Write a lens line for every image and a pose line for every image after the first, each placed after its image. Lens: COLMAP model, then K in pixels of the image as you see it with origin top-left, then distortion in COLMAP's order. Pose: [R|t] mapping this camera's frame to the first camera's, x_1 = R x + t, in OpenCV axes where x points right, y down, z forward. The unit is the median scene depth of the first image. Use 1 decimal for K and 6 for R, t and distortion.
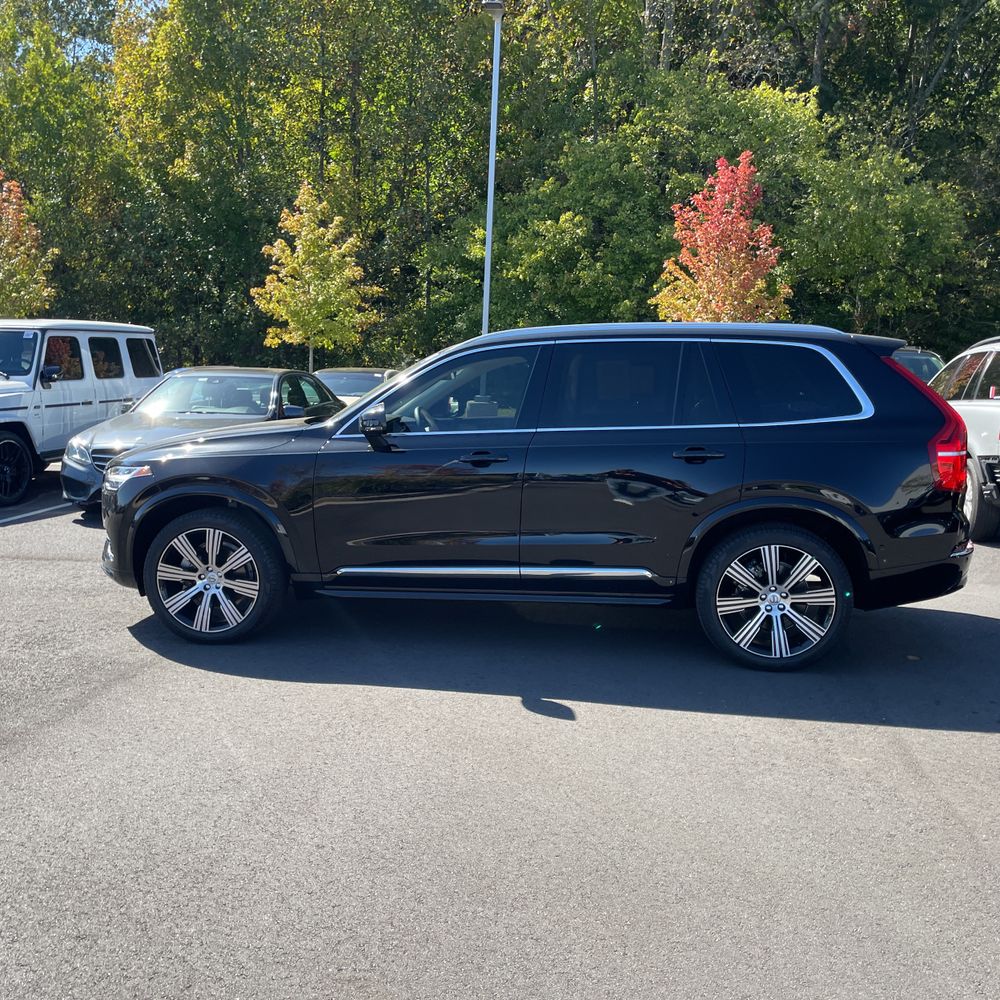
lens RADIAL K [[1033.7, 0, 496.9], [0, 1033.7, 494.4], [0, 0, 1]] dist [0.035169, 0.000000]
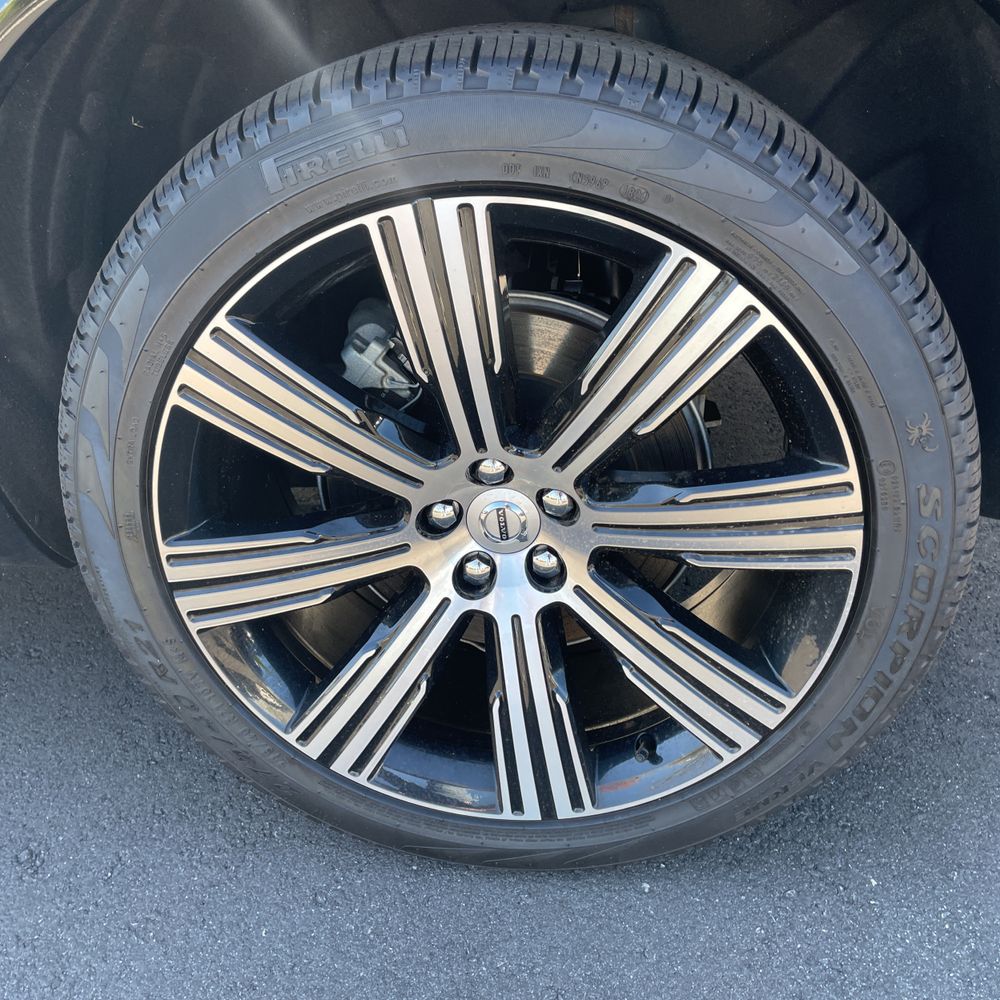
lens RADIAL K [[1033.7, 0, 511.6], [0, 1033.7, 525.2], [0, 0, 1]] dist [0.035169, 0.000000]
pose [[0.997690, -0.063570, 0.023941, 0.059903], [0.050125, 0.926829, 0.372123, 0.008633], [-0.045845, -0.370064, 0.927875, 0.190546]]
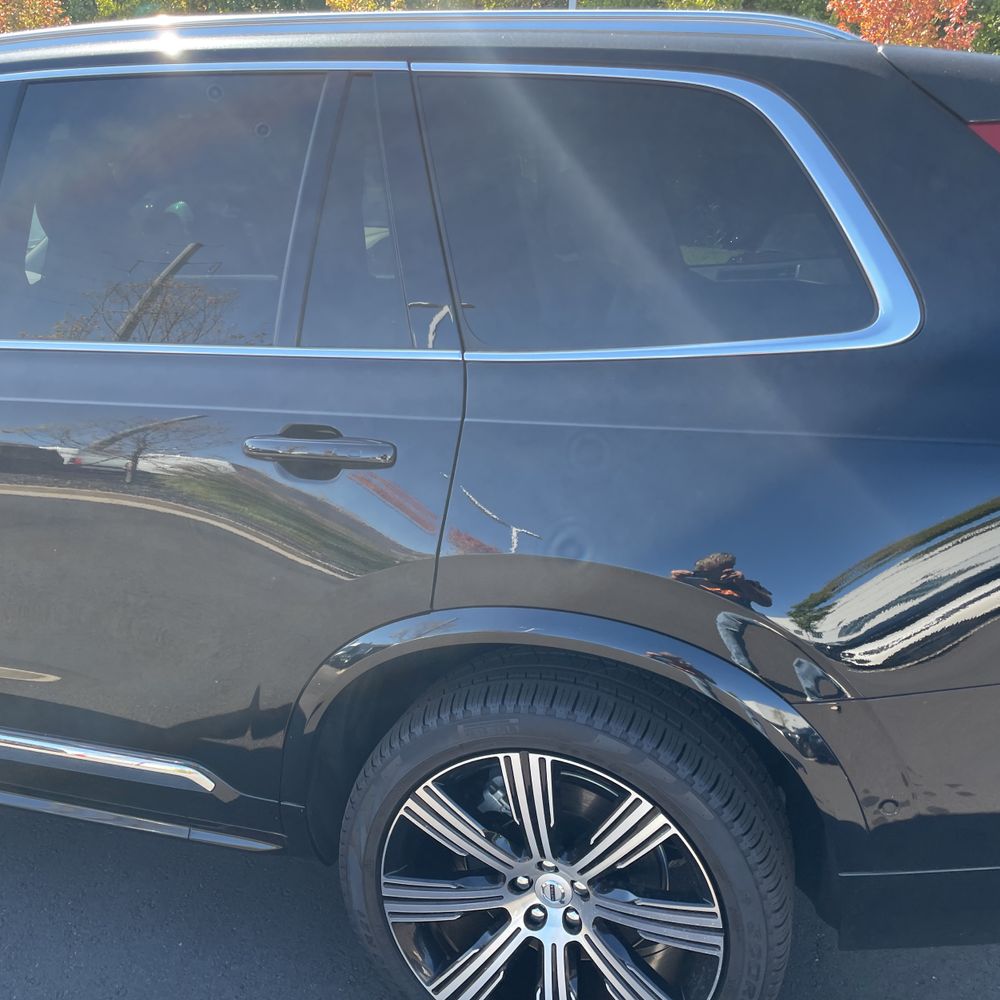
lens RADIAL K [[1033.7, 0, 526.7], [0, 1033.7, 499.1], [0, 0, 1]] dist [0.035169, 0.000000]
pose [[0.990101, 0.048484, -0.131718, 0.067096], [-0.025519, 0.984986, 0.170739, -0.017585], [0.138019, -0.165688, 0.976472, 0.157936]]
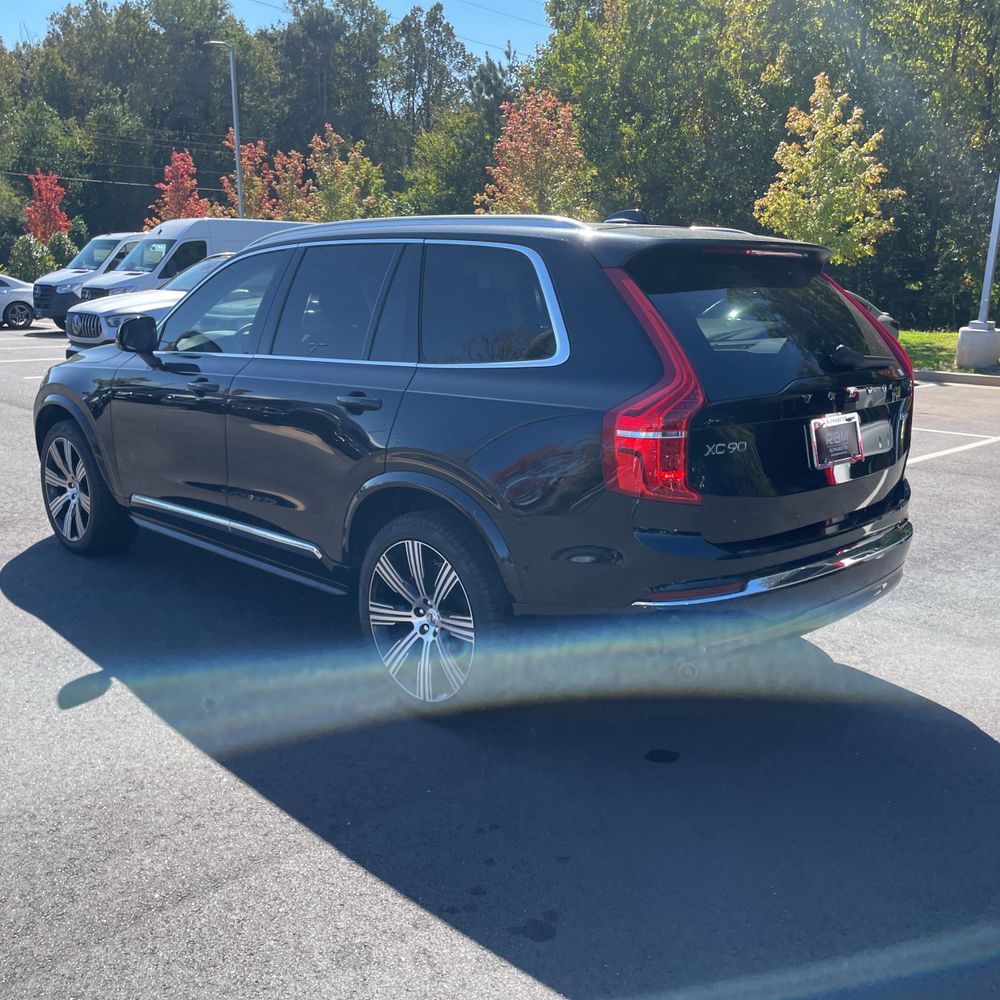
lens RADIAL K [[1033.7, 0, 510.4], [0, 1033.7, 482.8], [0, 0, 1]] dist [0.035169, 0.000000]
pose [[0.807109, 0.124046, -0.577224, 0.158473], [-0.085299, 0.991921, 0.093895, -0.013260], [0.584208, -0.026546, 0.811170, 0.106262]]
